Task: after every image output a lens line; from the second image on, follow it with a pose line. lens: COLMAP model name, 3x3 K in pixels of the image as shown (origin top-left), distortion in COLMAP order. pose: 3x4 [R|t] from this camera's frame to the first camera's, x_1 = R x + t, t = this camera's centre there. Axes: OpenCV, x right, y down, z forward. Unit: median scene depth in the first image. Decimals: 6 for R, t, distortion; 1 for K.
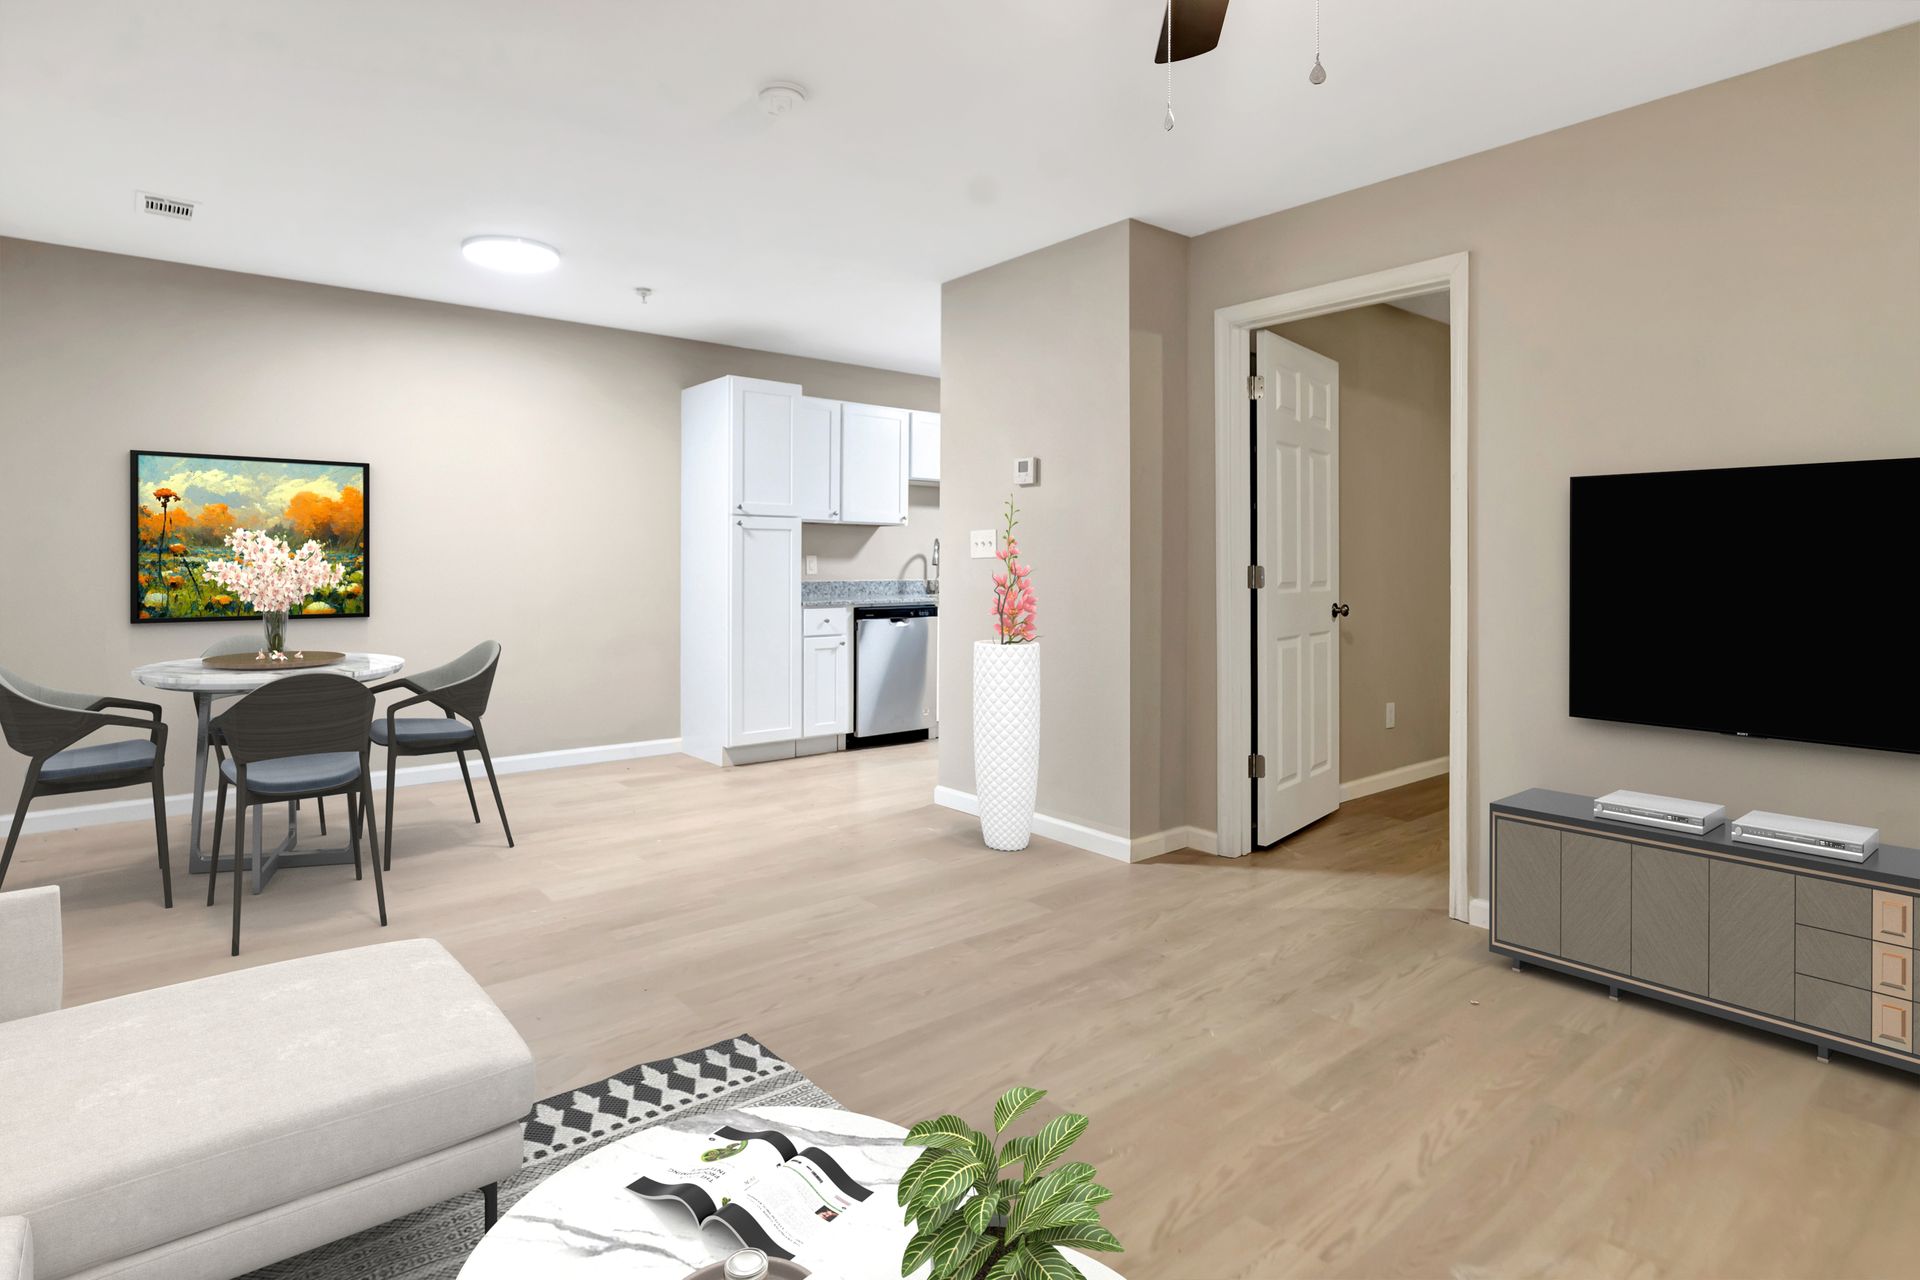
lens RADIAL K [[1002.7, 0, 959.6], [0, 1002.7, 549.6], [0, 0, 1]] dist [0.004313, 0.000148]
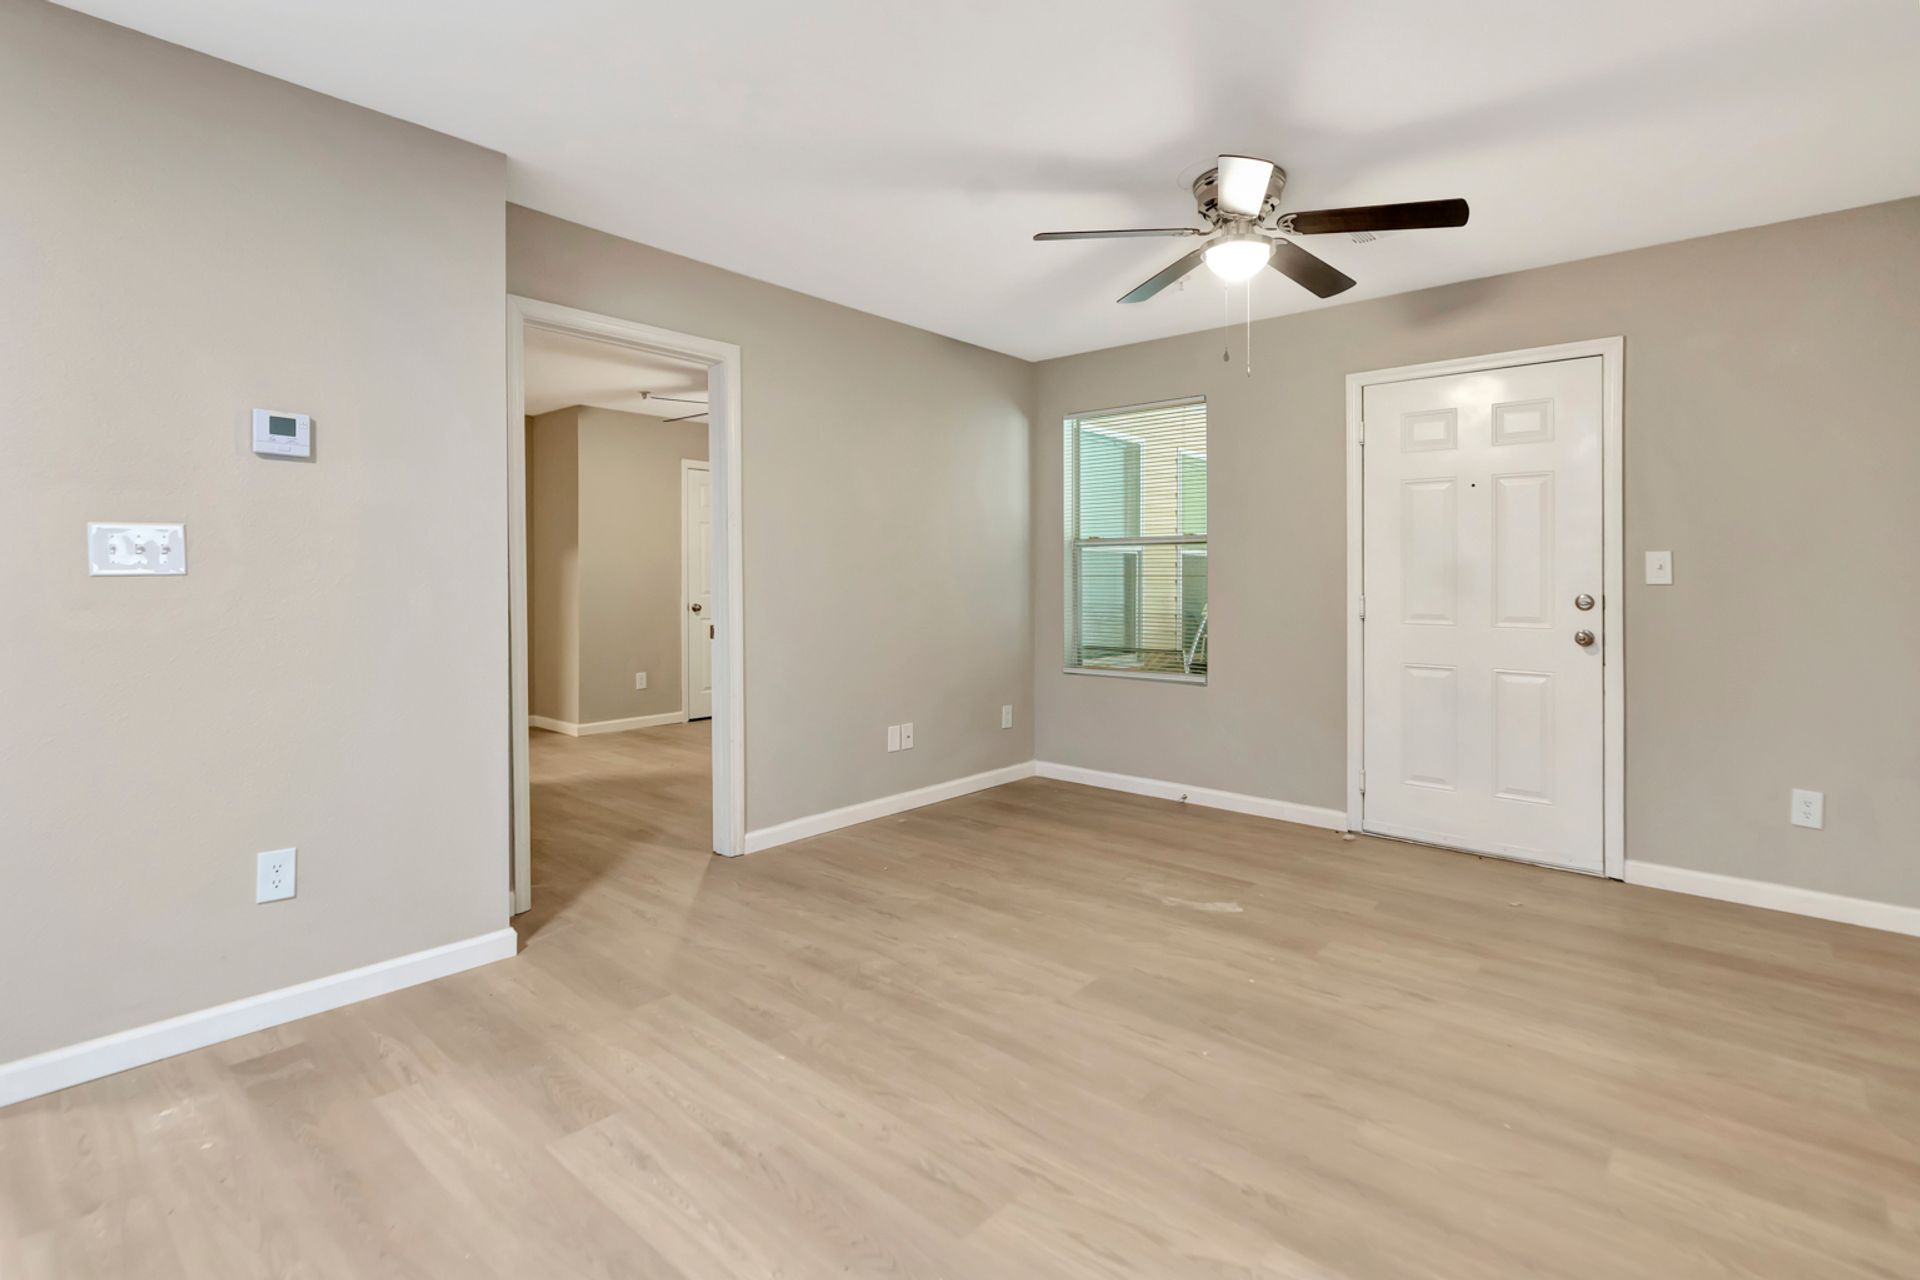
lens RADIAL K [[929.4, 0, 933.3], [0, 929.4, 583.6], [0, 0, 1]] dist [-0.001203, -0.000381]
pose [[-0.147551, 0.000075, 0.989054, -0.850923], [-0.011305, 0.999935, -0.001763, 0.014003], [-0.988990, -0.011441, -0.147541, 1.071176]]
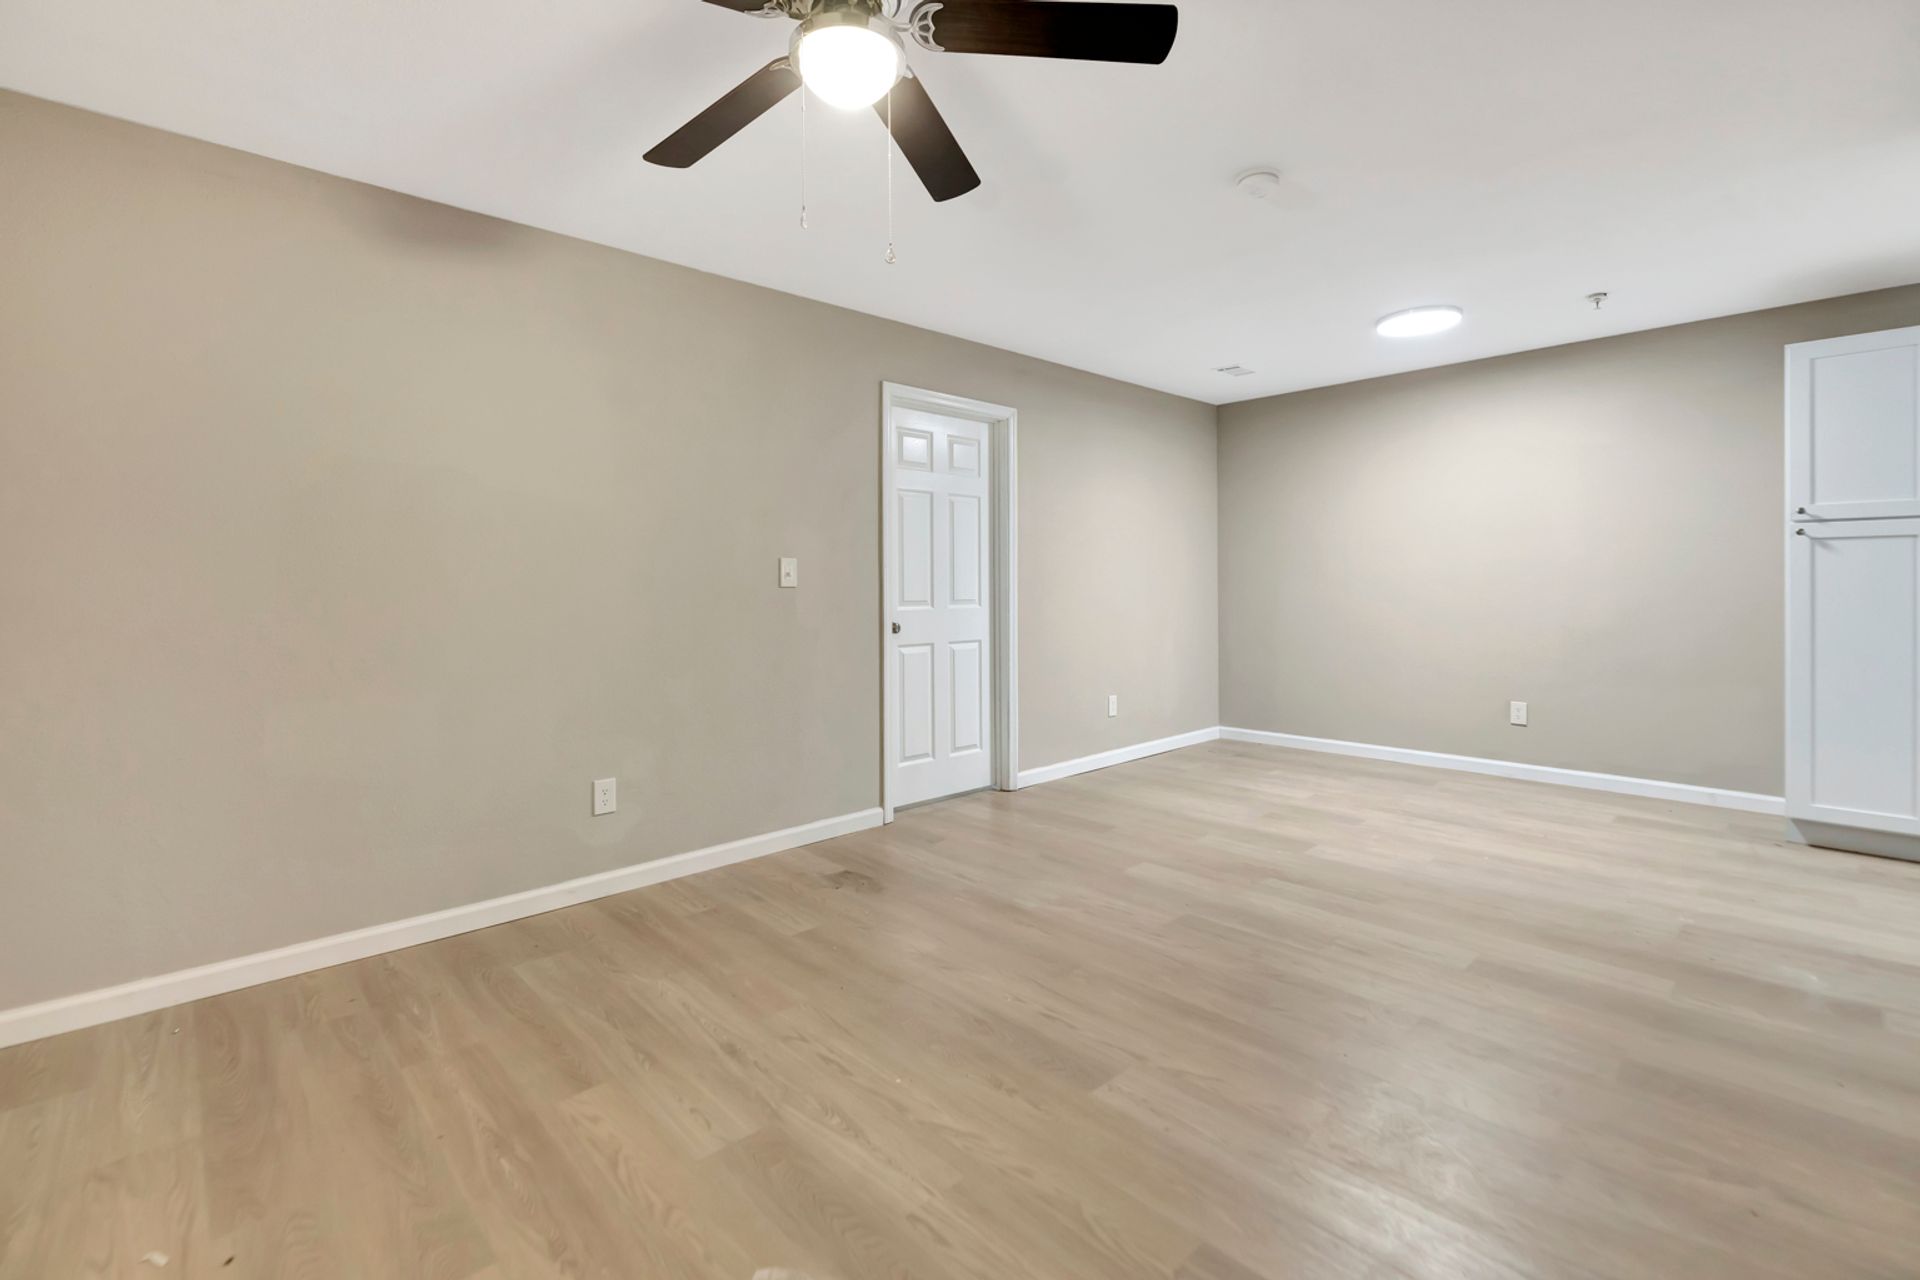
lens RADIAL K [[862.5, 0, 944.9], [0, 862.5, 583.0], [0, 0, 1]] dist [0.001203, -0.001934]
pose [[0.071288, 0.001376, -0.997455, 0.785148], [0.014272, 0.999895, 0.002400, 0.004085], [0.997354, -0.014407, 0.071260, 0.587511]]
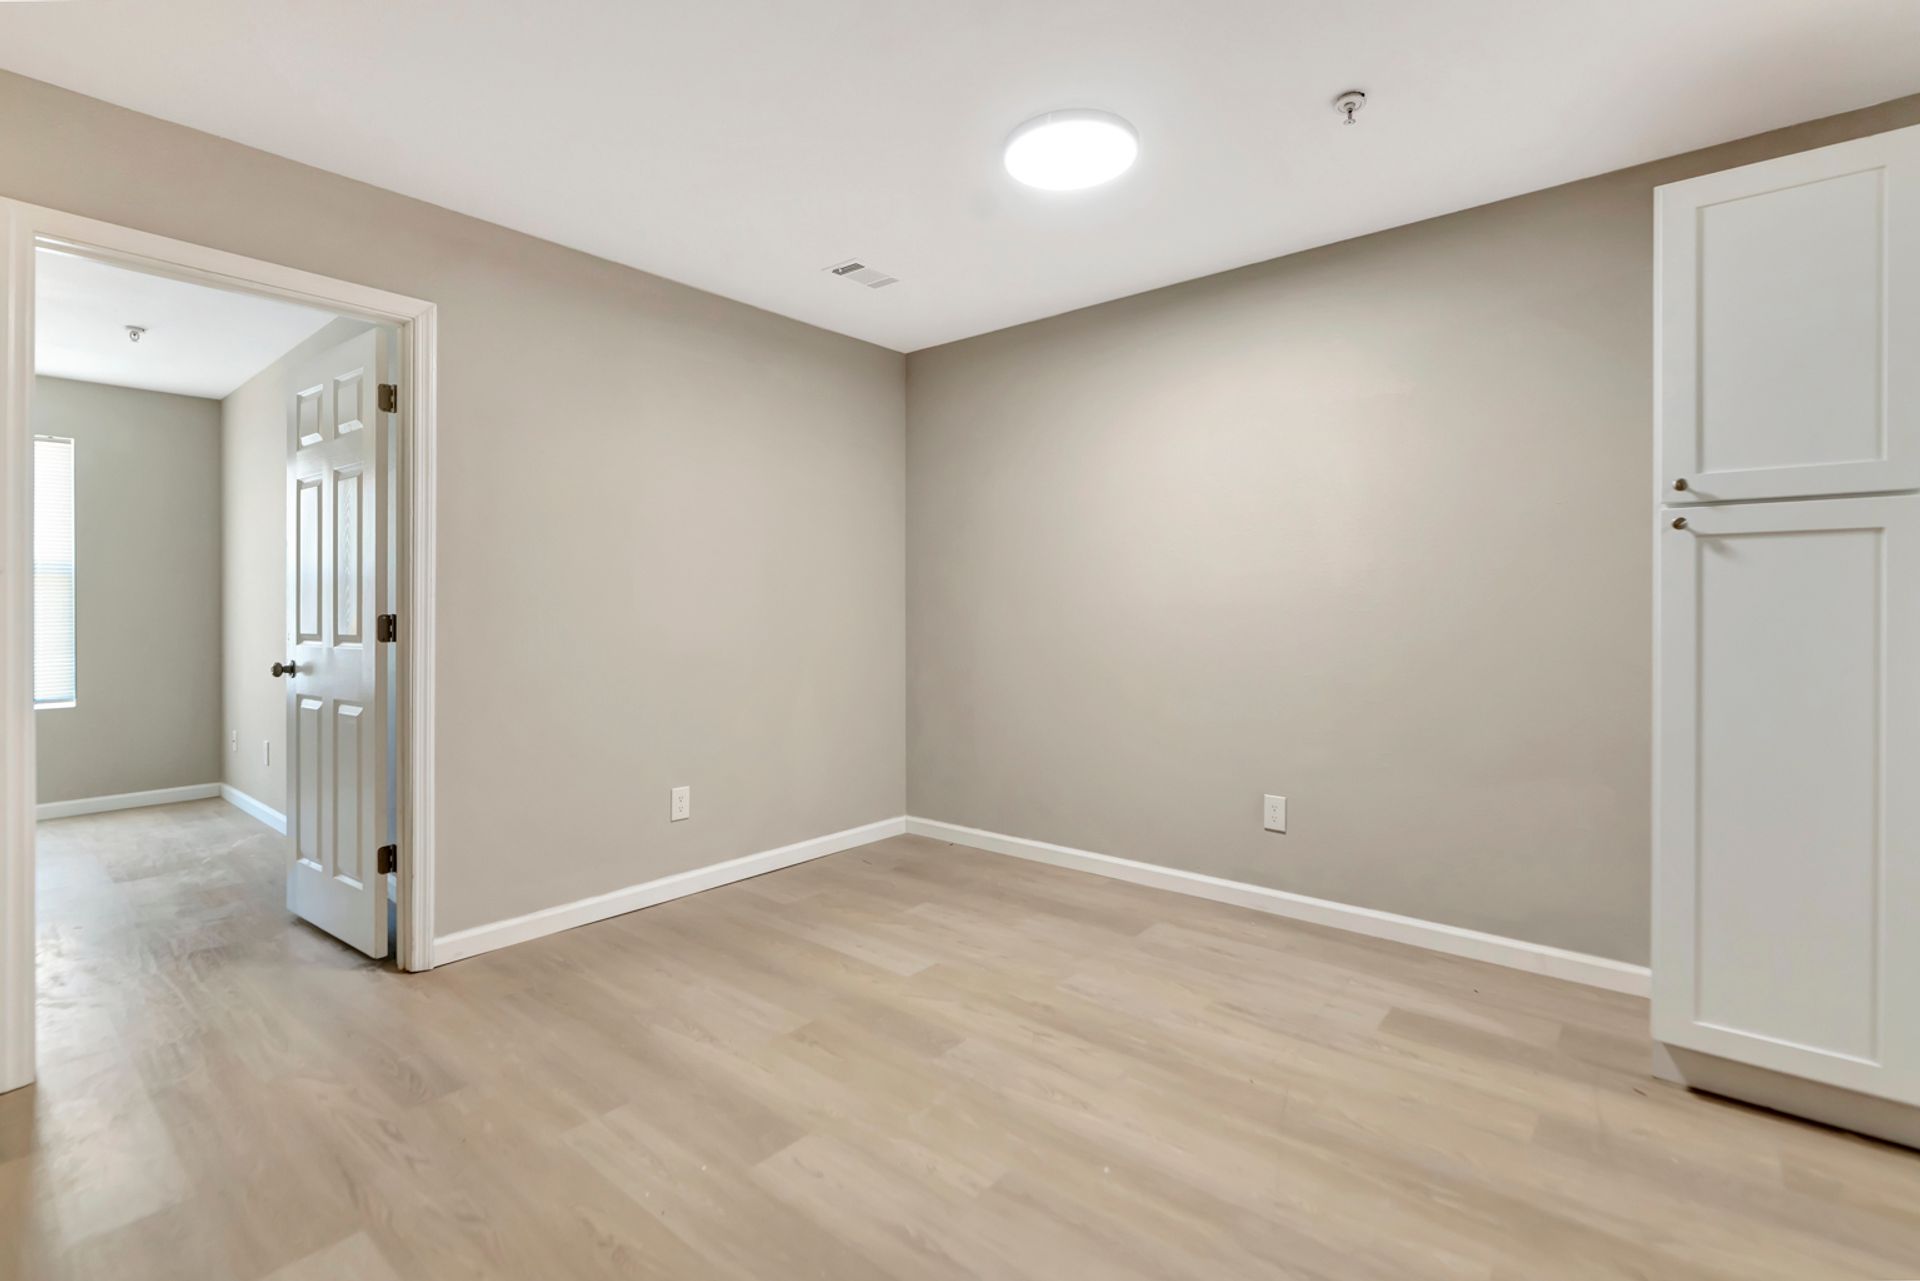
lens RADIAL K [[862.5, 0, 974.3], [0, 862.5, 605.2], [0, 0, 1]] dist [0.001203, -0.001934]
pose [[0.179454, 0.001276, -0.983766, 0.168110], [0.007892, 0.999965, 0.002737, 0.009565], [0.983735, -0.008255, 0.179437, 1.276717]]
